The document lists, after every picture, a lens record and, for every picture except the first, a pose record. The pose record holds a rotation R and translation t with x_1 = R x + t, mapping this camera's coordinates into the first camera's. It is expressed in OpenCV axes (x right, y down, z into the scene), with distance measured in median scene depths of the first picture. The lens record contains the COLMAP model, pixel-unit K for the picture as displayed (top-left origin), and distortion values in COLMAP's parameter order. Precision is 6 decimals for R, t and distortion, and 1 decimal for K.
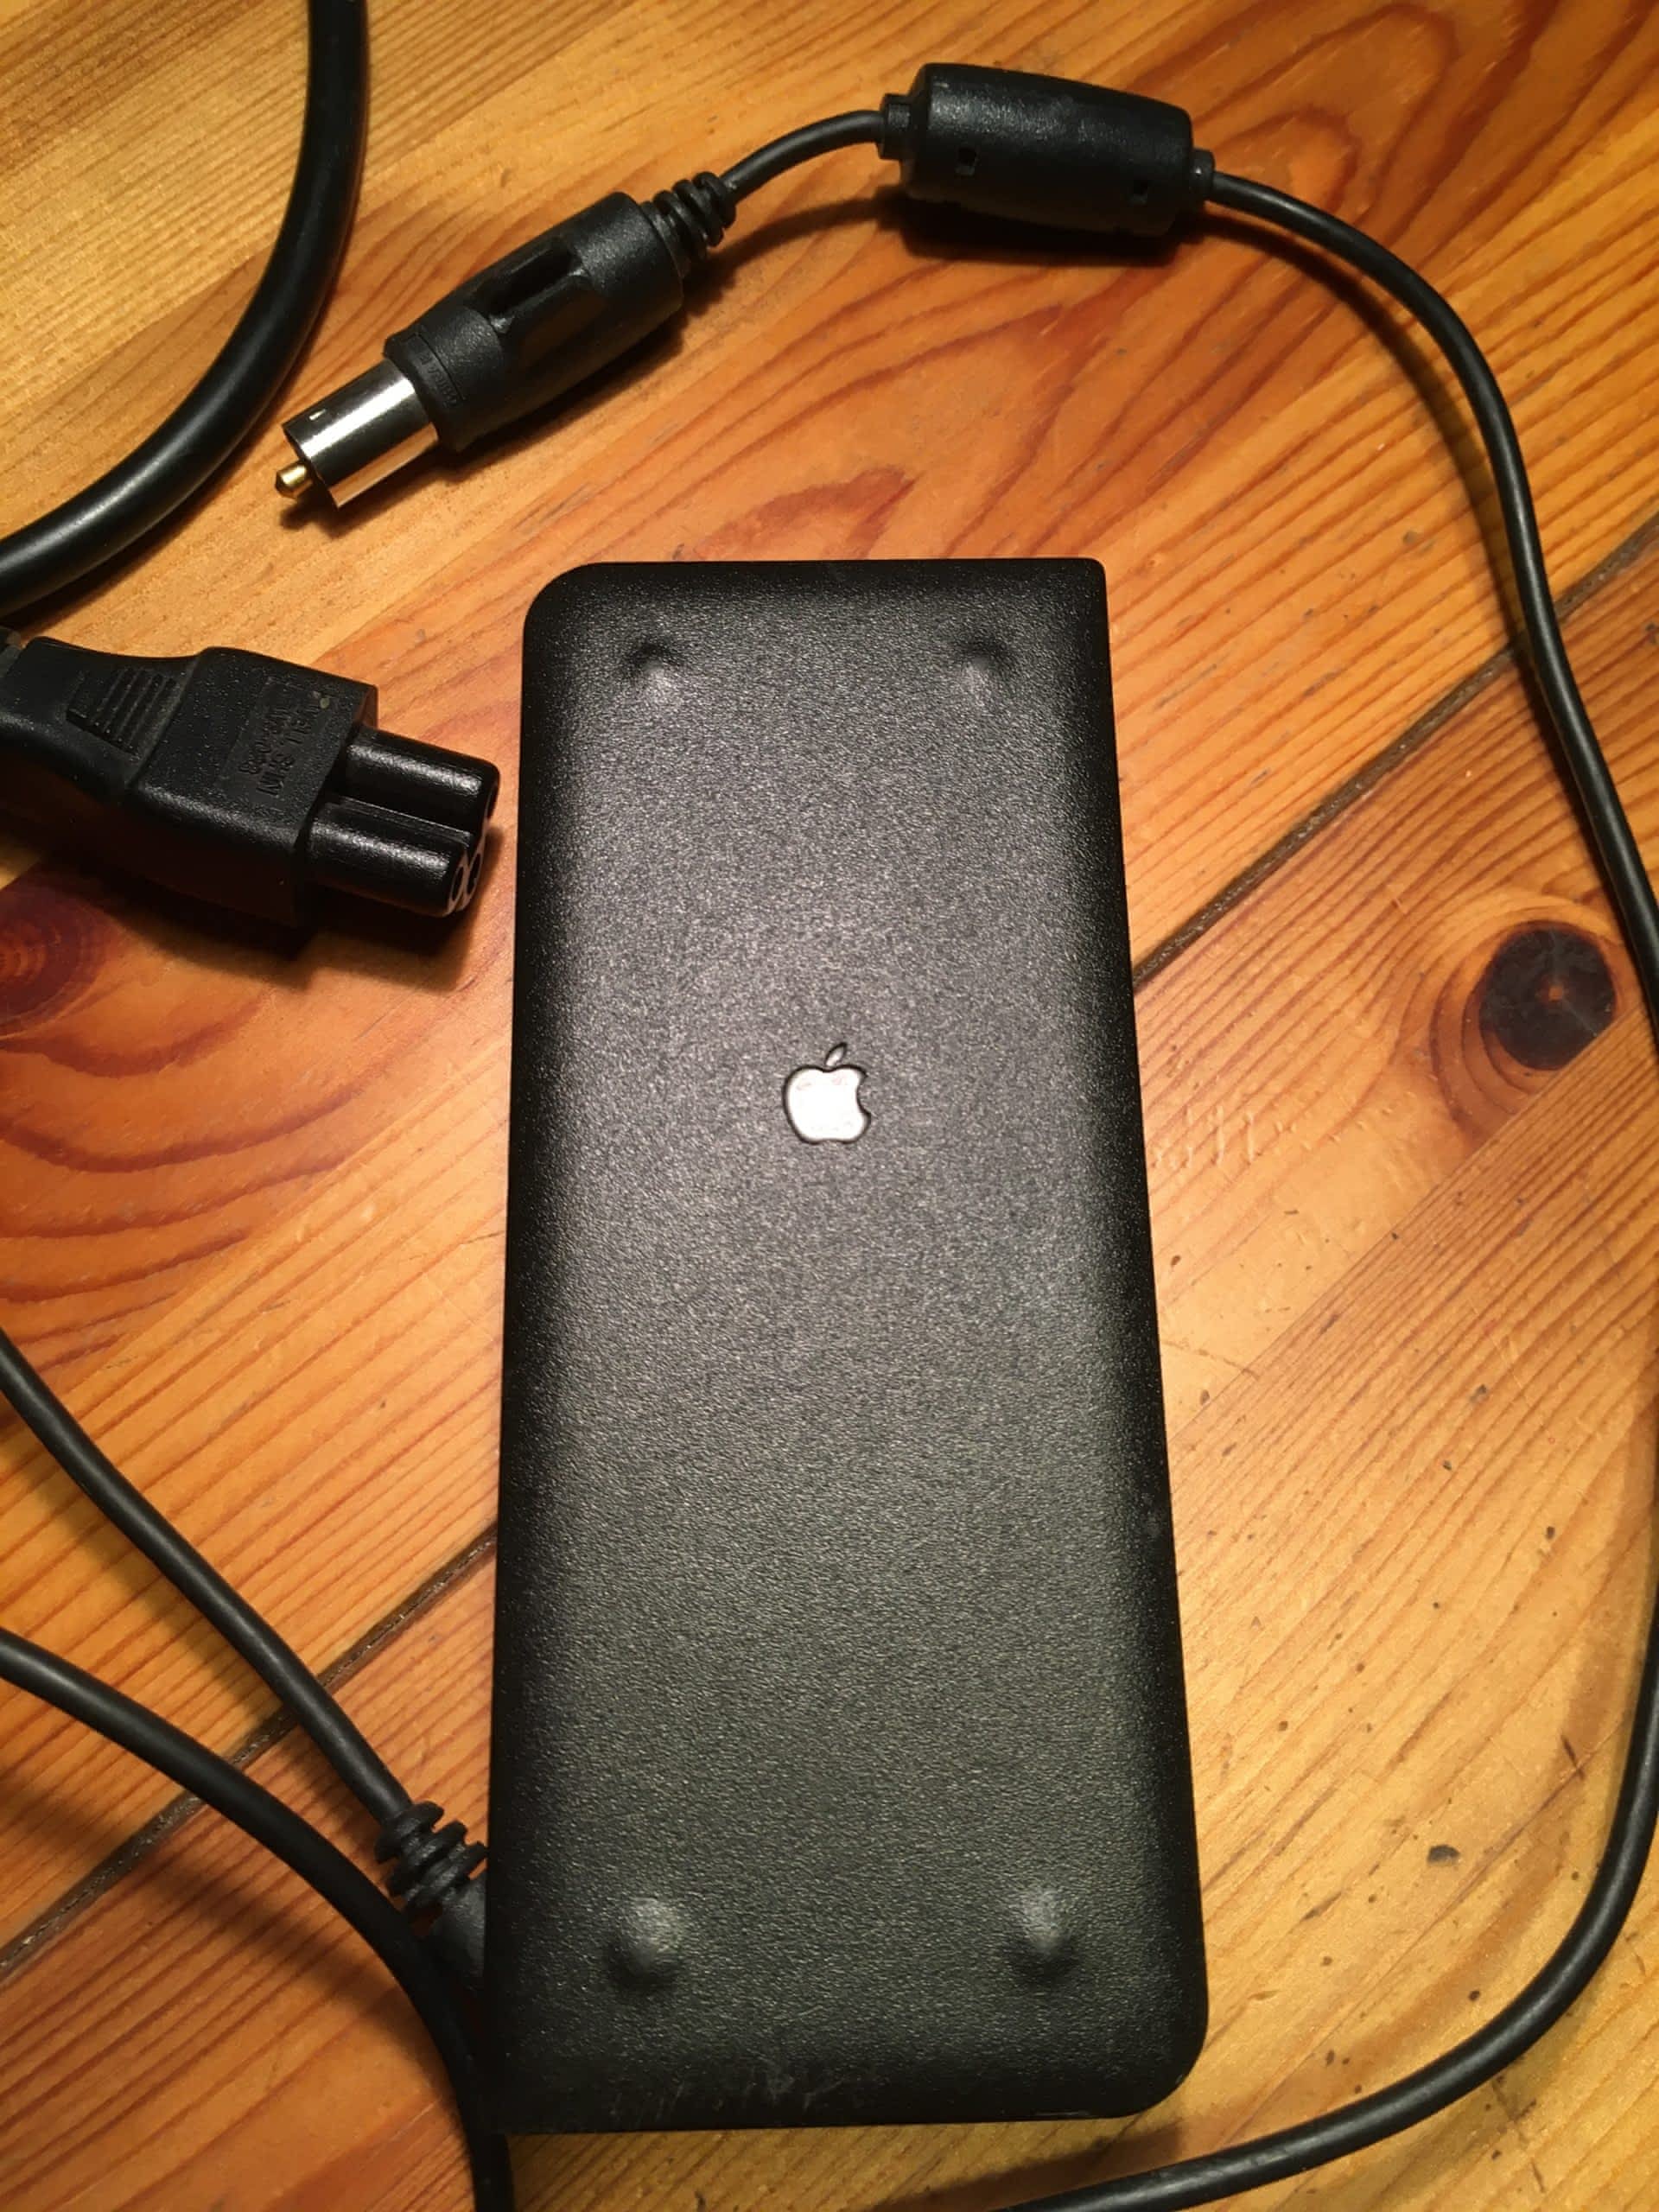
lens RADIAL K [[1820.9, 0, 823.6], [0, 1820.9, 1109.0], [0, 0, 1]] dist [0.031703, -0.091580]
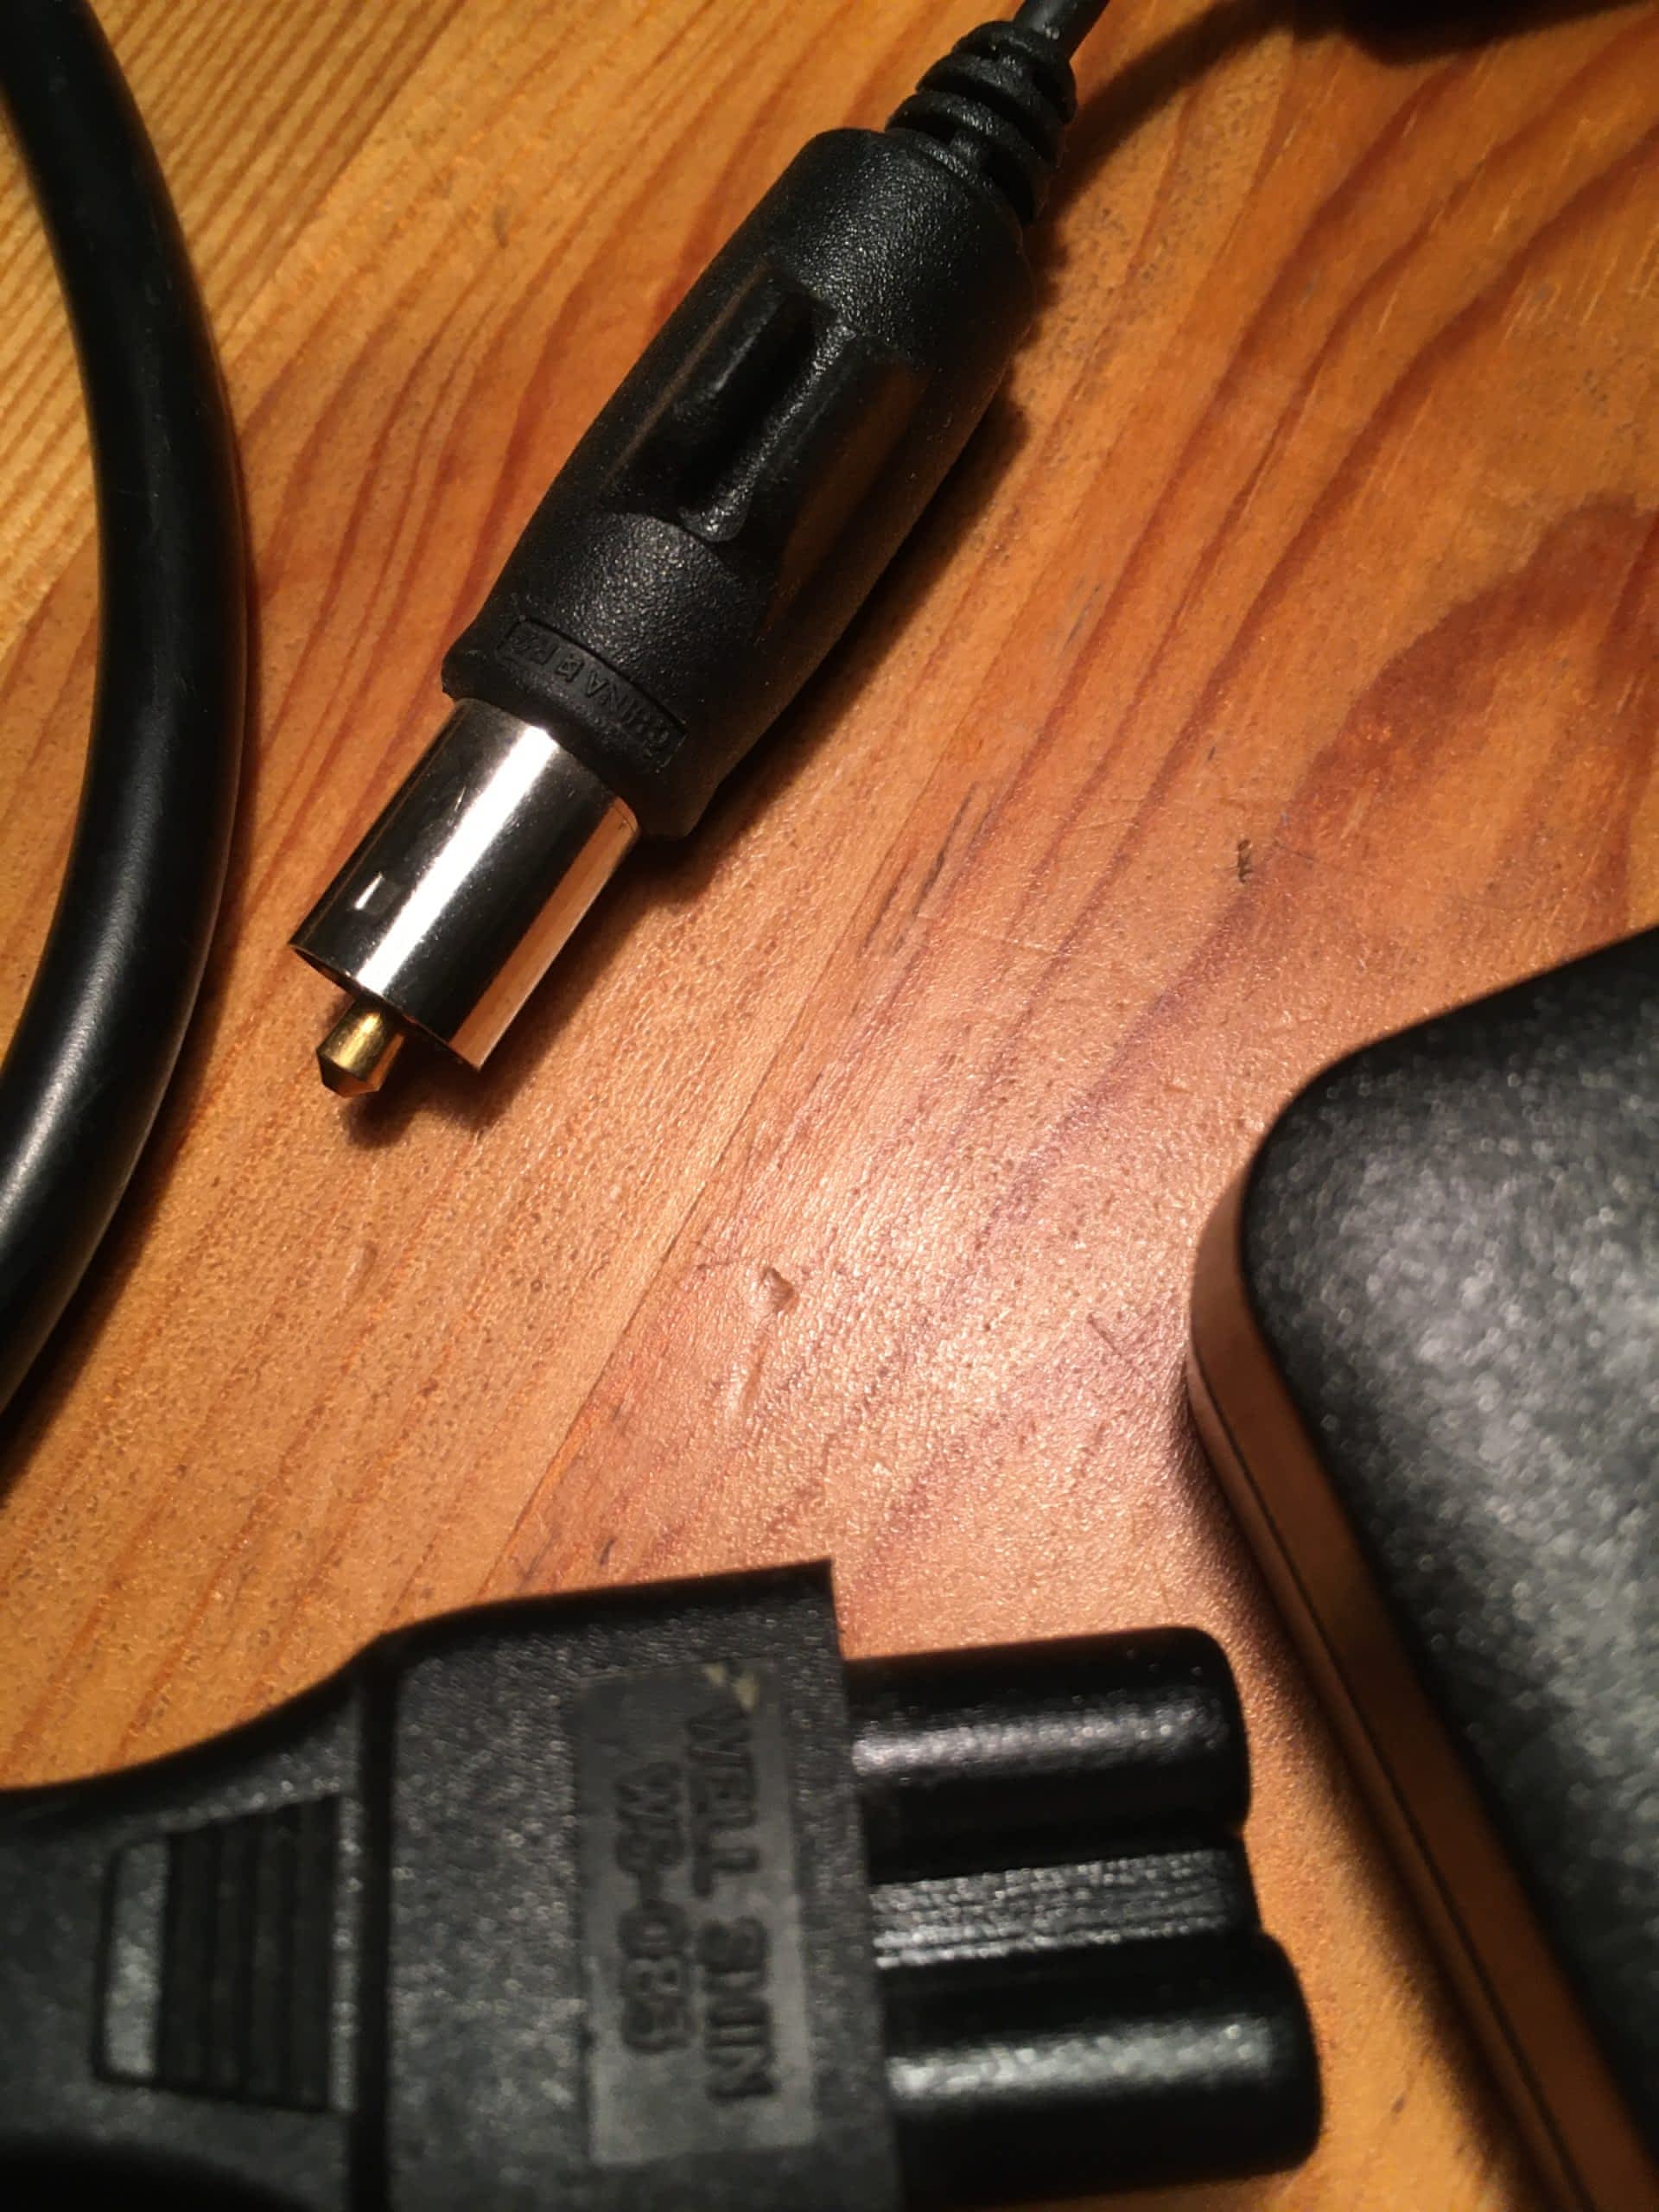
lens RADIAL K [[1820.9, 0, 823.6], [0, 1820.9, 1109.0], [0, 0, 1]] dist [0.031703, -0.091580]
pose [[0.930409, -0.366383, 0.010079, -0.191215], [0.366520, 0.930126, -0.023003, -0.269644], [-0.000947, 0.025096, 0.999685, 0.558603]]
